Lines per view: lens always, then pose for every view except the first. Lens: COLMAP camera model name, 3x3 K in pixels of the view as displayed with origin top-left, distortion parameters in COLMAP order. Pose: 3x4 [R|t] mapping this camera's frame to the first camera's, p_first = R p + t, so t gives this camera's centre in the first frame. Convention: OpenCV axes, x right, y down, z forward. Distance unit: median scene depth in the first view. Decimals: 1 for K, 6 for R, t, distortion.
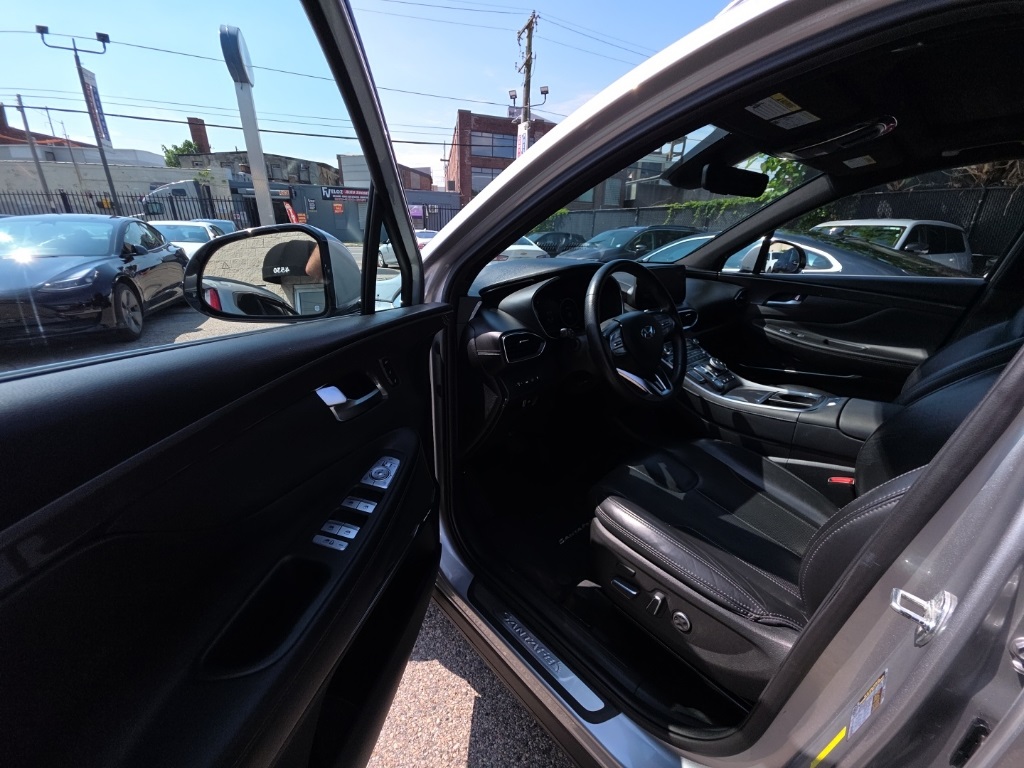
lens RADIAL K [[410.5, 0, 510.7], [0, 410.5, 384.4], [0, 0, 1]] dist [0.010349, -0.008354]
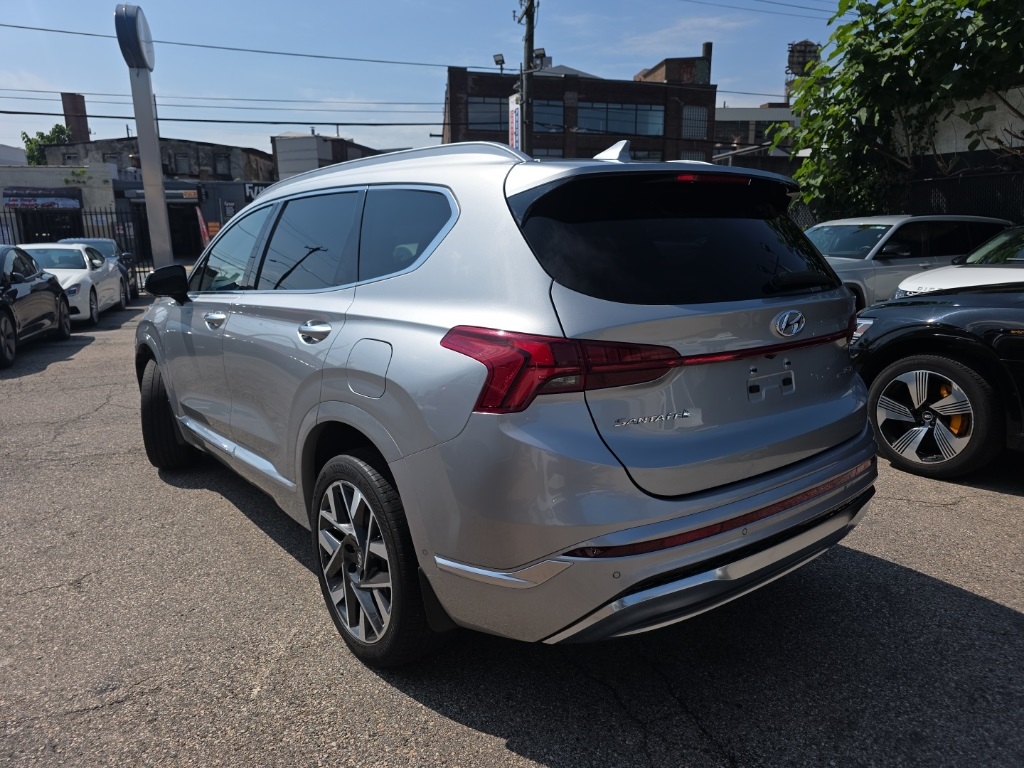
lens RADIAL K [[705.3, 0, 513.4], [0, 705.3, 379.3], [0, 0, 1]] dist [0.042941, -0.042559]
pose [[0.997777, -0.020250, -0.063489, 0.205555], [0.010147, 0.987770, -0.155585, 0.102479], [0.065863, 0.154595, 0.985780, -0.307038]]
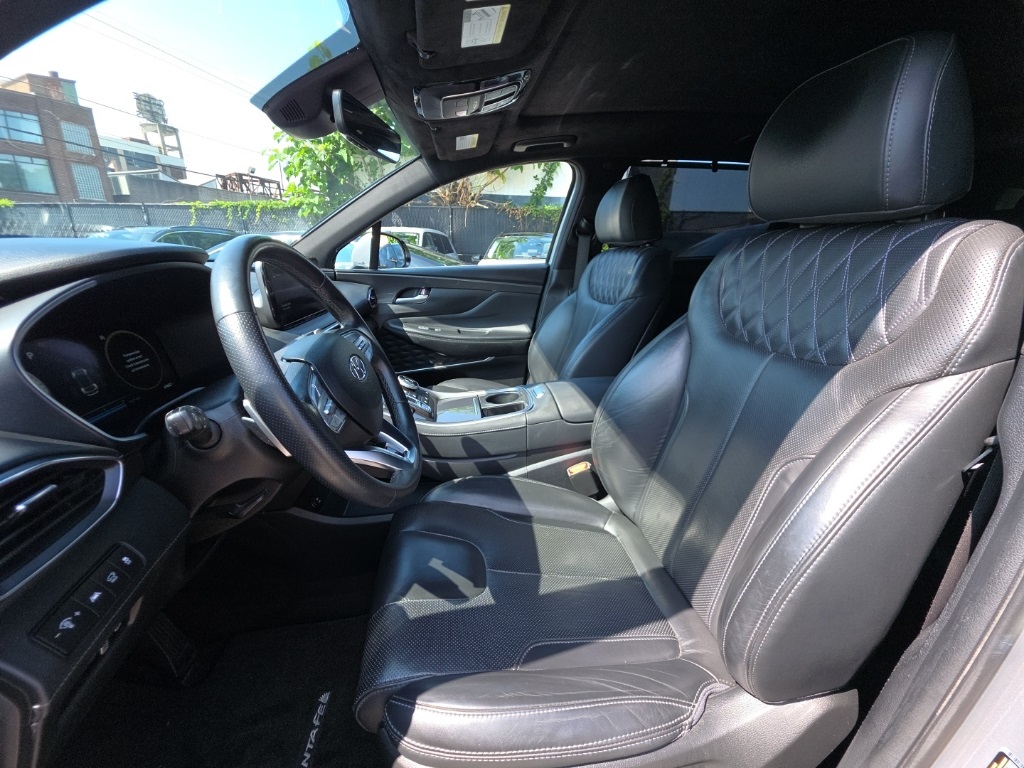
lens RADIAL K [[410.5, 0, 507.2], [0, 410.5, 385.5], [0, 0, 1]] dist [0.010349, -0.008354]
pose [[0.567670, -0.265205, 0.779370, 0.001311], [0.275185, 0.953364, 0.123975, -0.013227], [-0.775902, 0.144094, 0.614177, 0.057515]]
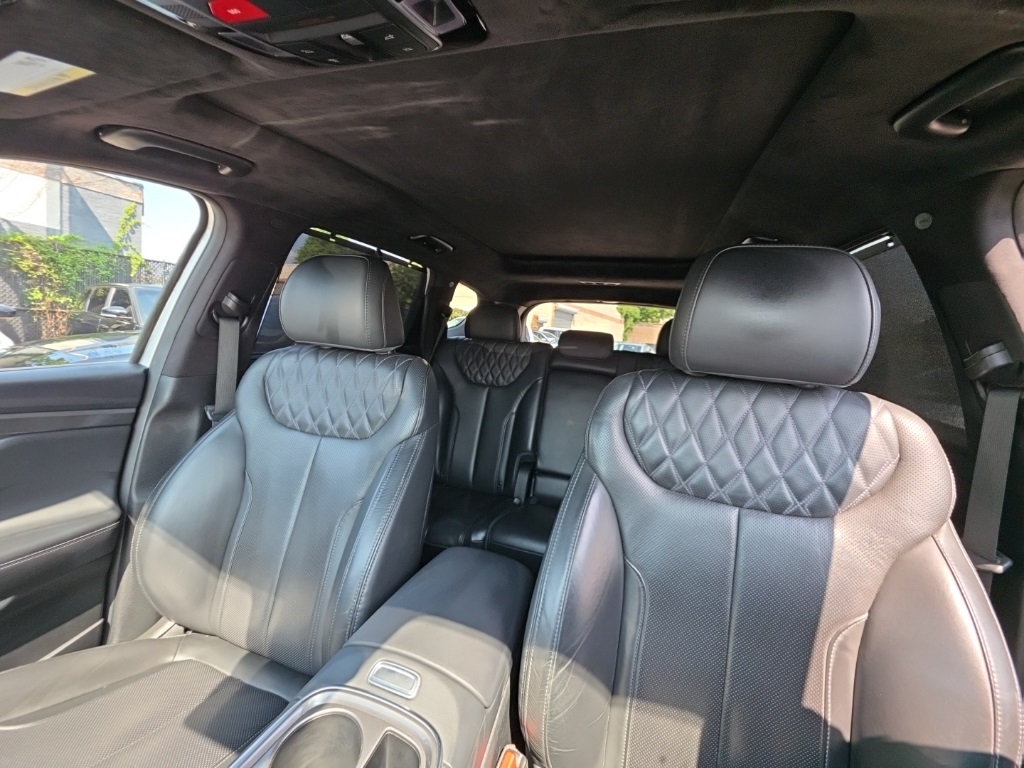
lens RADIAL K [[386.2, 0, 512.1], [0, 386.2, 383.1], [0, 0, 1]] dist [0.000009, 0.000010]
pose [[-0.481588, -0.169521, 0.859846, 0.051652], [0.214811, 0.928354, 0.303340, -0.043515], [-0.849664, 0.330789, -0.410669, 0.115775]]
